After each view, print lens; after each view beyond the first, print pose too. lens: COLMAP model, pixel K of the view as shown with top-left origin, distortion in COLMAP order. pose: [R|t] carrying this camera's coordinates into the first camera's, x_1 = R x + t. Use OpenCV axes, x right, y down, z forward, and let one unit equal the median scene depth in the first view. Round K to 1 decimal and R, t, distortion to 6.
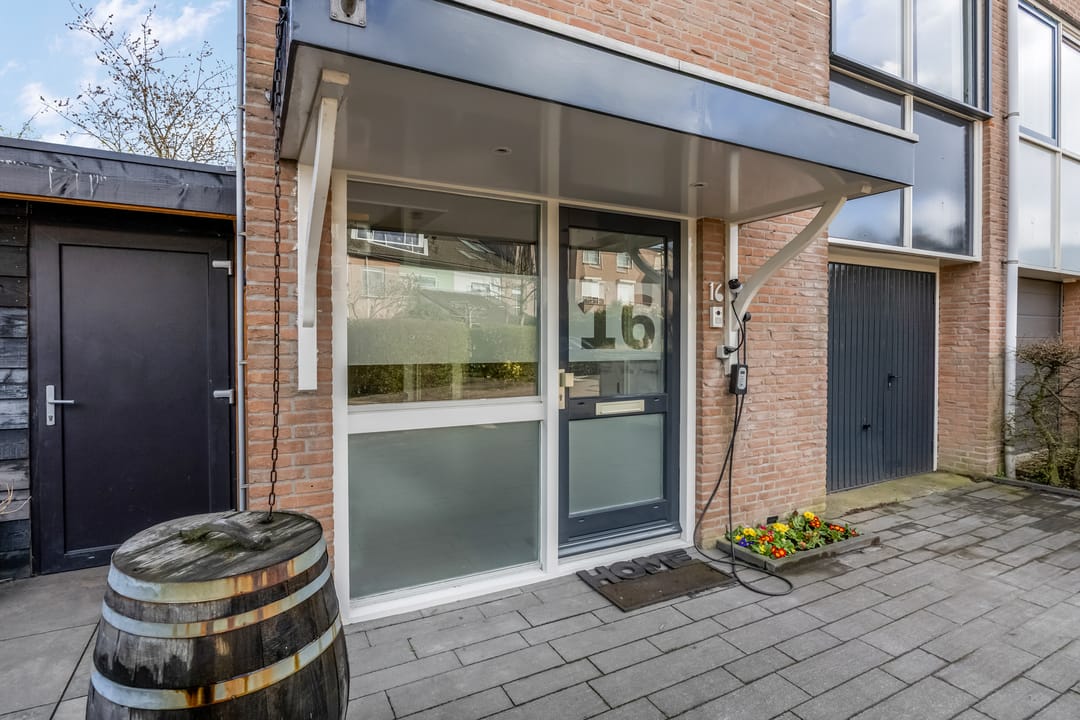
lens RADIAL K [[494.8, 0, 537.6], [0, 494.8, 349.0], [0, 0, 1]] dist [-0.004096, -0.001015]
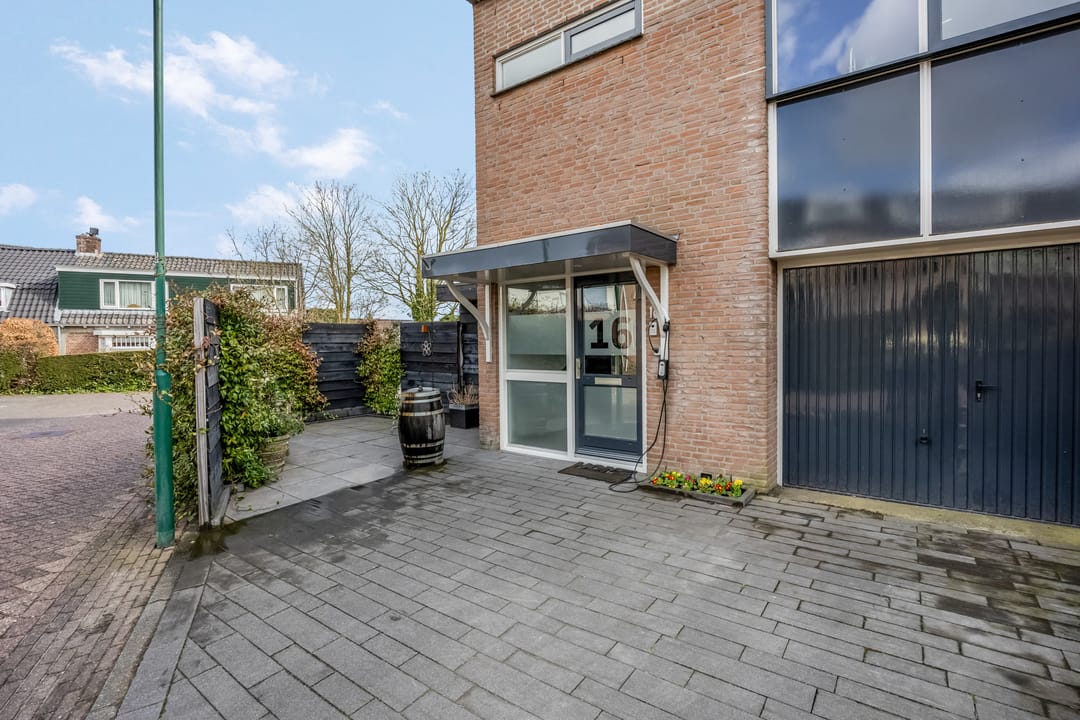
lens RADIAL K [[469.4, 0, 539.3], [0, 469.4, 345.2], [0, 0, 1]] dist [-0.012198, -0.000096]
pose [[0.446584, 0.005126, -0.894727, 1.464964], [0.003204, 0.999968, 0.007328, -0.024040], [0.894736, -0.006139, 0.446554, 0.020878]]
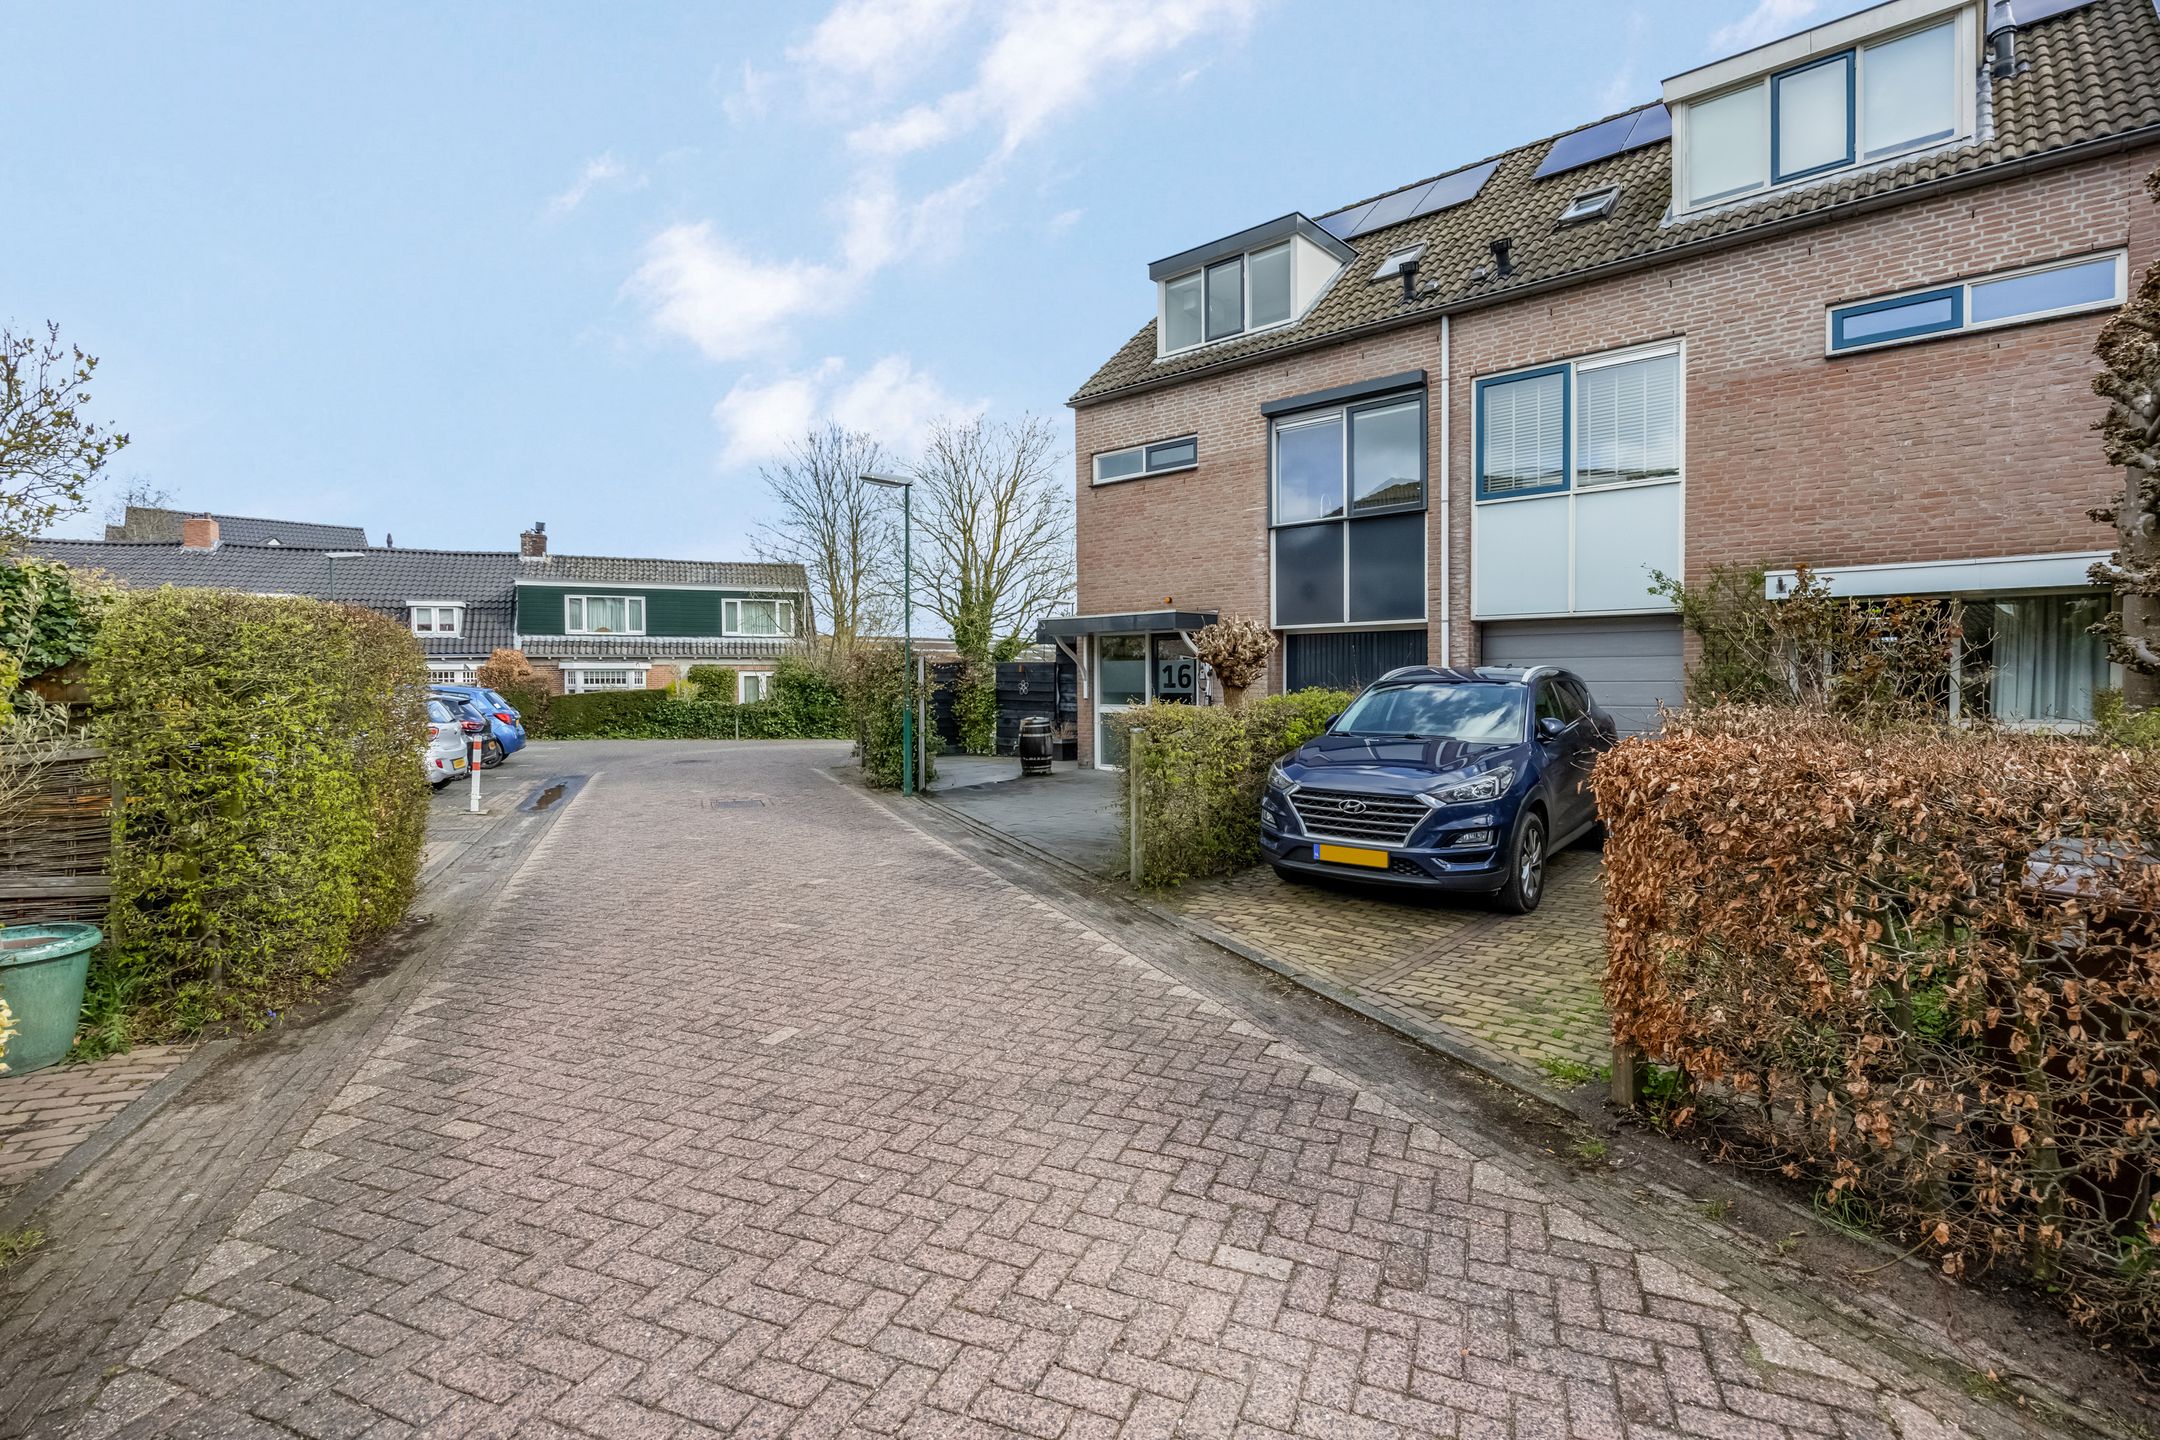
lens RADIAL K [[989.6, 0, 1075.1], [0, 989.6, 697.9], [0, 0, 1]] dist [-0.004096, -0.001015]
pose [[0.359945, 0.019758, -0.932764, 4.205681], [-0.002053, 0.999790, 0.020386, -0.047127], [0.932971, -0.005423, 0.359910, -1.117824]]
